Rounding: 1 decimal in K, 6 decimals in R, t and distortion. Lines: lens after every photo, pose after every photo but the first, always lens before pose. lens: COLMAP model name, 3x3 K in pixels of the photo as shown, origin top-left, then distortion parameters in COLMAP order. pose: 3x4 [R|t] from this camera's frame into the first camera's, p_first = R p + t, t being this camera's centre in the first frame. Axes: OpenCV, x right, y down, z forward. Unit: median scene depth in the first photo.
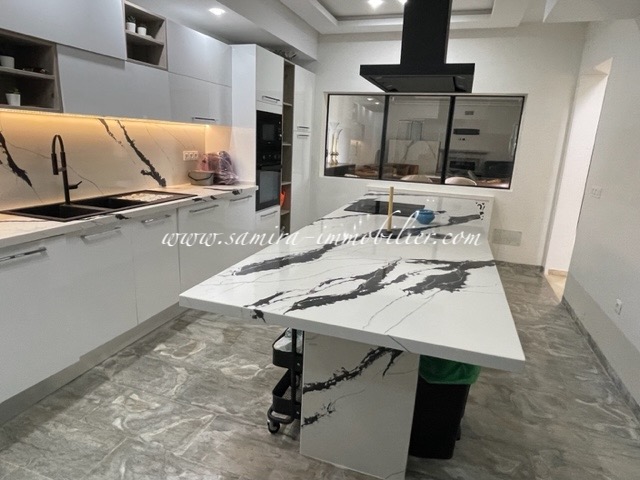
lens RADIAL K [[402.3, 0, 320.8], [0, 402.3, 242.0], [0, 0, 1]] dist [0.005507, -0.015862]
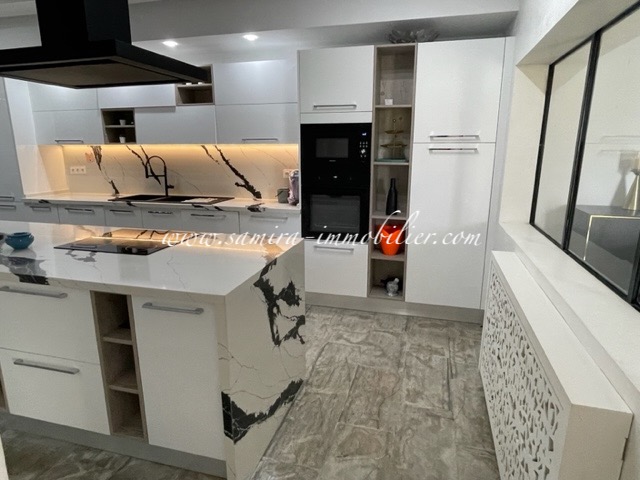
lens RADIAL K [[402.3, 0, 320.8], [0, 402.3, 242.0], [0, 0, 1]] dist [0.005507, -0.015862]
pose [[0.055575, 0.181758, -0.981772, 1.082043], [-0.244963, 0.955721, 0.163068, -0.337690], [0.967938, 0.231435, 0.097638, 1.459553]]
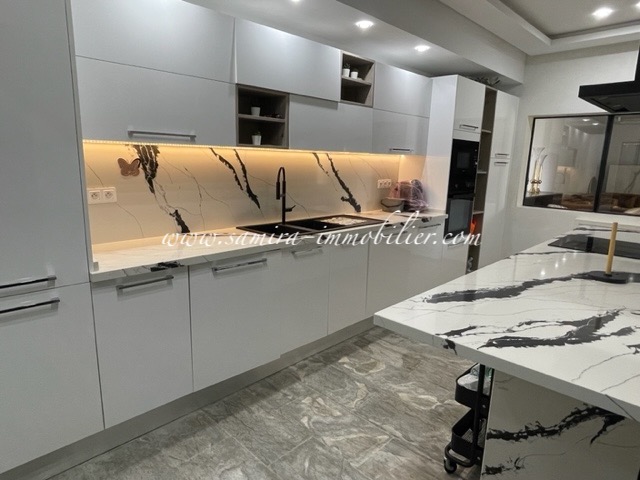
lens RADIAL K [[402.3, 0, 320.8], [0, 402.3, 242.0], [0, 0, 1]] dist [0.005507, -0.015862]
pose [[0.901048, 0.065985, -0.428670, -0.014348], [-0.093497, 0.994672, -0.043417, -0.000159], [0.423521, 0.079200, 0.902417, -0.024339]]
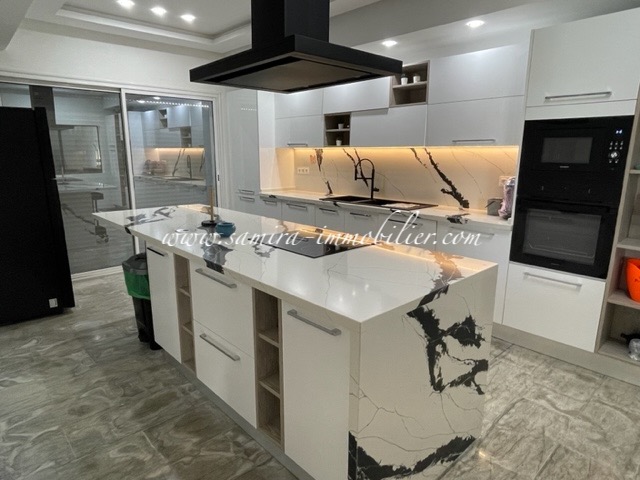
lens RADIAL K [[401.3, 0, 317.5], [0, 401.3, 243.3], [0, 0, 1]] dist [-0.009796, -0.000145]
pose [[-0.483701, 0.145804, -0.863003, 0.944812], [-0.242263, 0.925196, 0.292096, -0.351279], [0.841036, 0.350361, -0.412196, 1.521121]]
